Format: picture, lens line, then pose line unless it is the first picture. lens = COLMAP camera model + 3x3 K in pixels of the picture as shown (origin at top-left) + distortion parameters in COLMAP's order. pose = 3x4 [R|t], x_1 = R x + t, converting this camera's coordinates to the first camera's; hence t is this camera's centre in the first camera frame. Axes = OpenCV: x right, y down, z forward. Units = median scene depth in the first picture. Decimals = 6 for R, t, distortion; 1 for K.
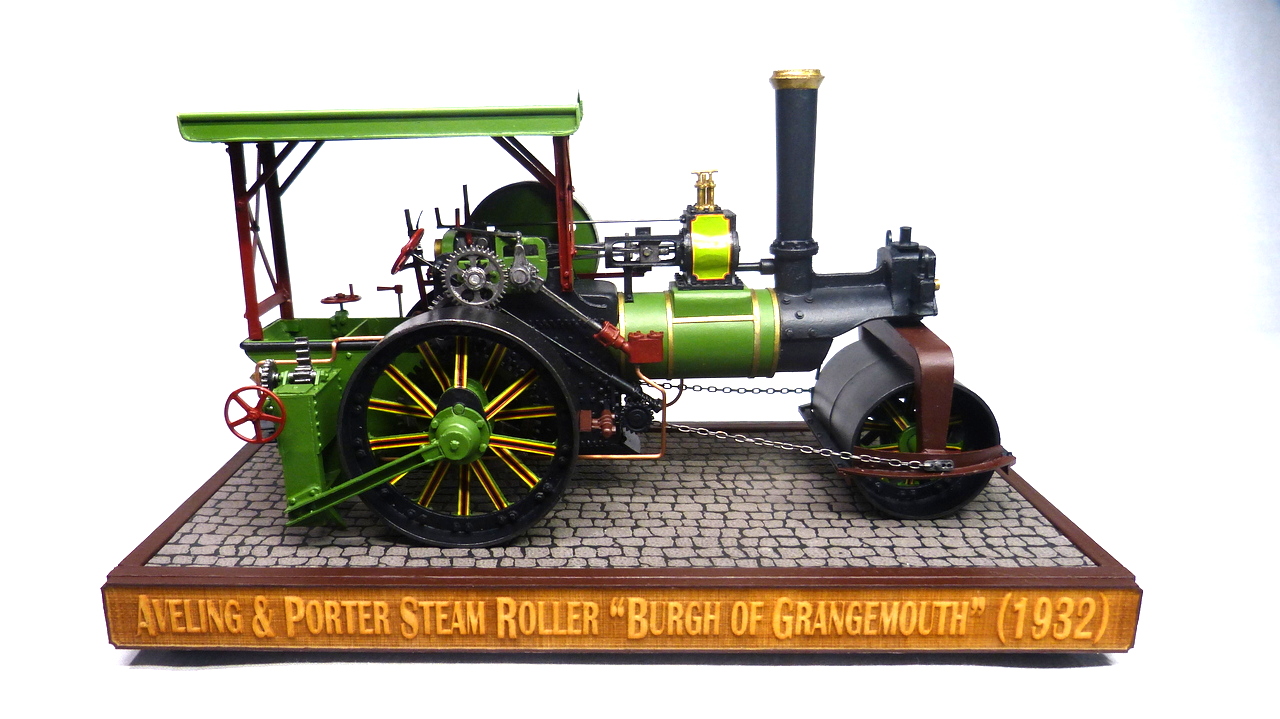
lens RADIAL K [[919.0, 0, 640.0], [0, 919.0, 359.5], [0, 0, 1]] dist [-0.041395, 0.002555]
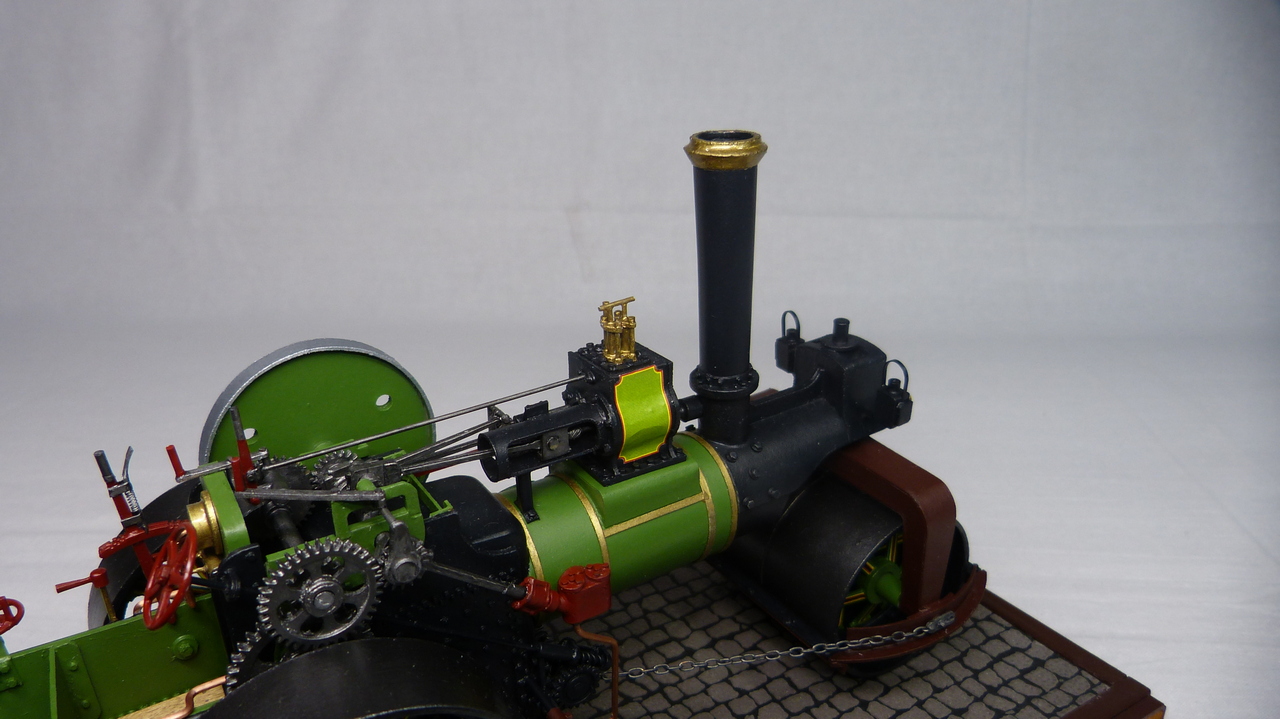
lens RADIAL K [[929.7, 0, 640.0], [0, 929.7, 359.5], [0, 0, 1]] dist [-0.072057, -0.003723]
pose [[0.866353, -0.196333, 0.459223, -0.230893], [0.142972, 0.978505, 0.148617, -0.269490], [-0.478531, -0.063099, 0.875801, 0.428627]]
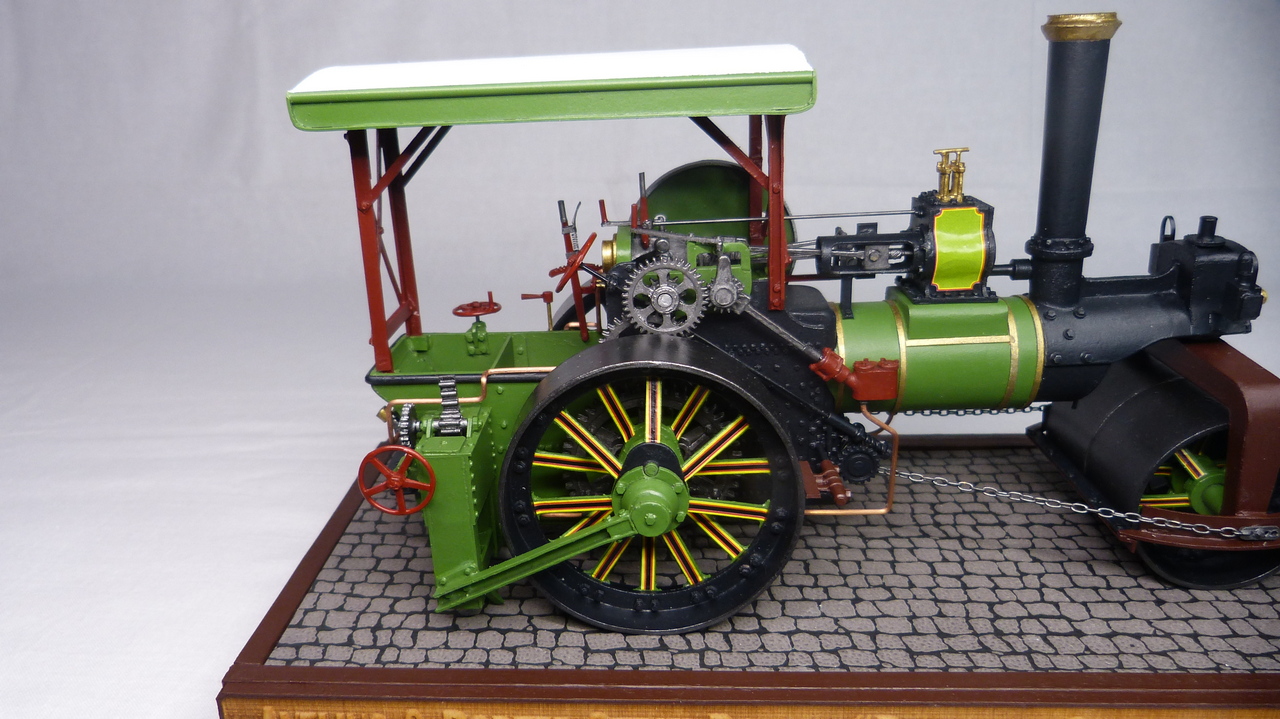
lens RADIAL K [[935.2, 0, 640.0], [0, 935.2, 359.5], [0, 0, 1]] dist [-0.023354, 0.001435]
pose [[0.998020, -0.004095, -0.062763, -0.146637], [0.008820, 0.997130, 0.075198, -0.093816], [0.062275, -0.075602, 0.995192, 0.197036]]
